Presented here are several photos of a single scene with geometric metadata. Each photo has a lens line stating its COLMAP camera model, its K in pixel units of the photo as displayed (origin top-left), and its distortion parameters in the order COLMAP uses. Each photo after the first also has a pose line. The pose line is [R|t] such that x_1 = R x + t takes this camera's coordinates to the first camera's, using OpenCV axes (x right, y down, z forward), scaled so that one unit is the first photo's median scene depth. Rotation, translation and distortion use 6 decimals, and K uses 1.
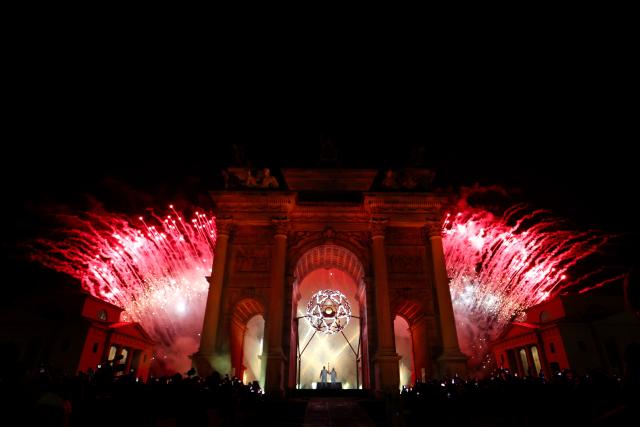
lens RADIAL K [[381.6, 0, 320.0], [0, 381.6, 213.5], [0, 0, 1]] dist [0.001306, -0.000363]
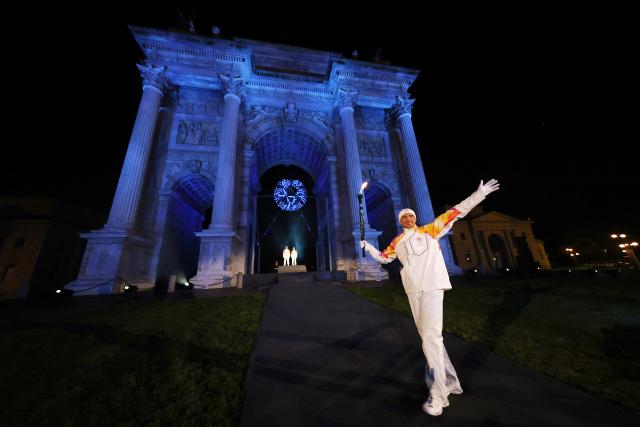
lens RADIAL K [[243.2, 0, 320.0], [0, 243.2, 213.5], [0, 0, 1]] dist [-0.000208, -0.000011]
pose [[0.982707, -0.003125, 0.185141, -0.016063], [-0.031914, 0.982037, 0.185971, 0.187265], [-0.182396, -0.188663, 0.964955, 0.393673]]
